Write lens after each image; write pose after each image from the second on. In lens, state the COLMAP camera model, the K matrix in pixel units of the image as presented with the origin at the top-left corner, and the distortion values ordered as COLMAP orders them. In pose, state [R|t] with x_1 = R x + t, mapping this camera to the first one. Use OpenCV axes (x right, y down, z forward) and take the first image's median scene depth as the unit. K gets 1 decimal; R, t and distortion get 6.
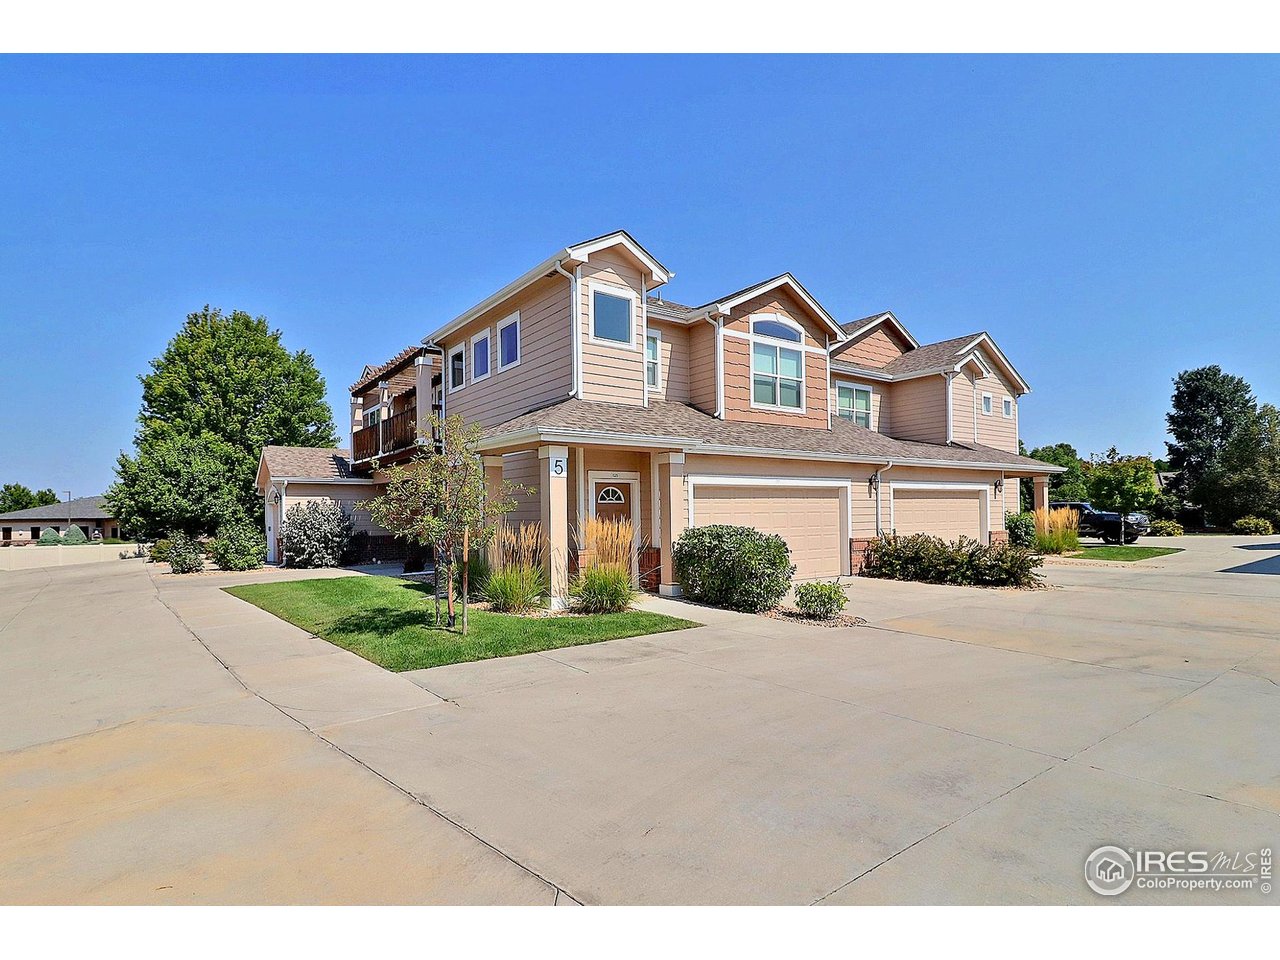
lens RADIAL K [[597.5, 0, 644.9], [0, 597.5, 463.9], [0, 0, 1]] dist [0.004914, -0.015407]
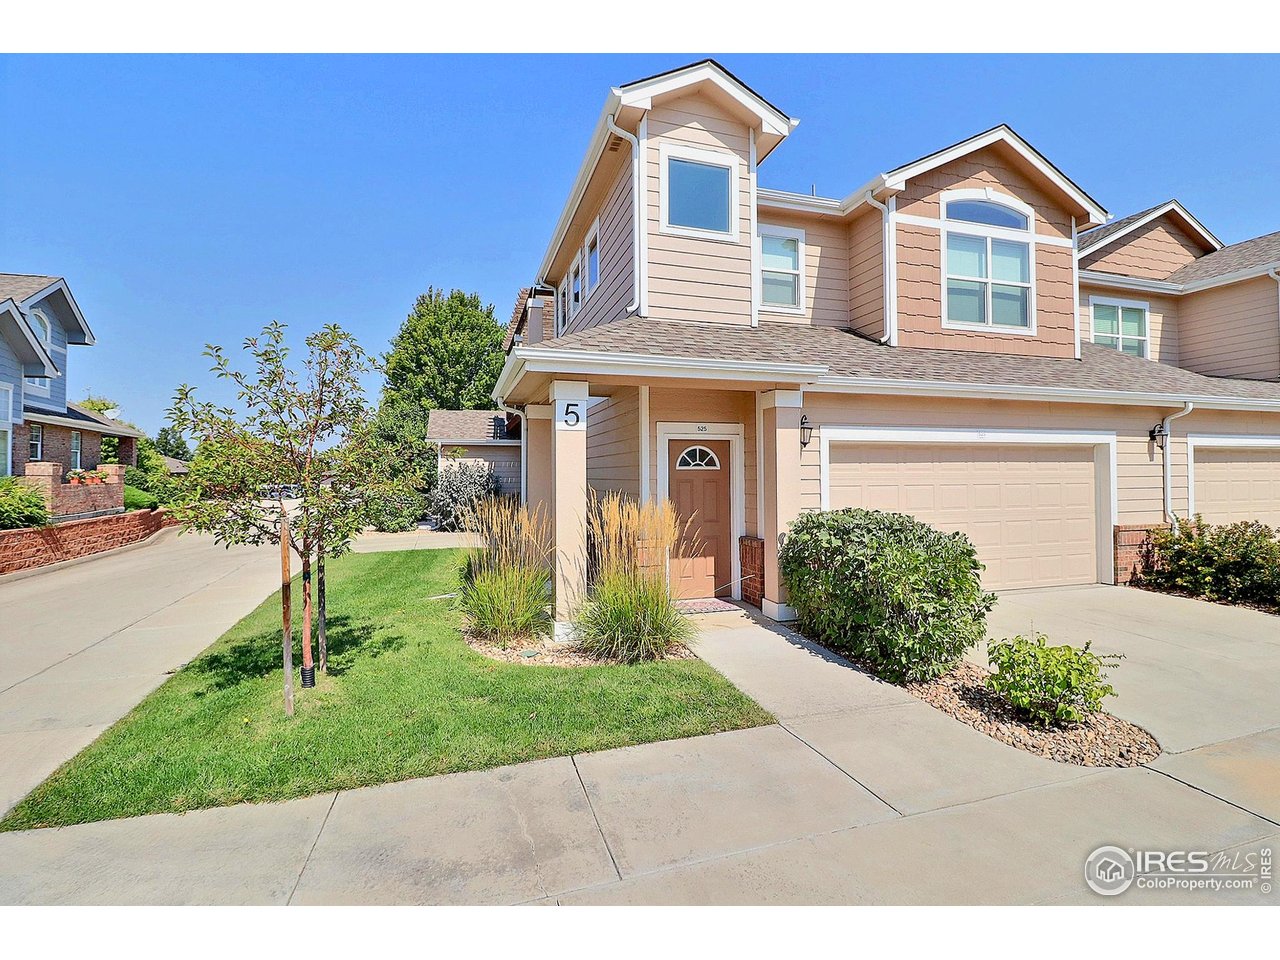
lens RADIAL K [[622.3, 0, 641.5], [0, 622.3, 441.2], [0, 0, 1]] dist [0.004010, -0.017561]
pose [[0.949790, -0.008904, -0.312761, 0.075556], [0.017858, 0.999508, 0.025775, 0.010194], [0.312378, -0.030066, 0.949482, 0.228216]]
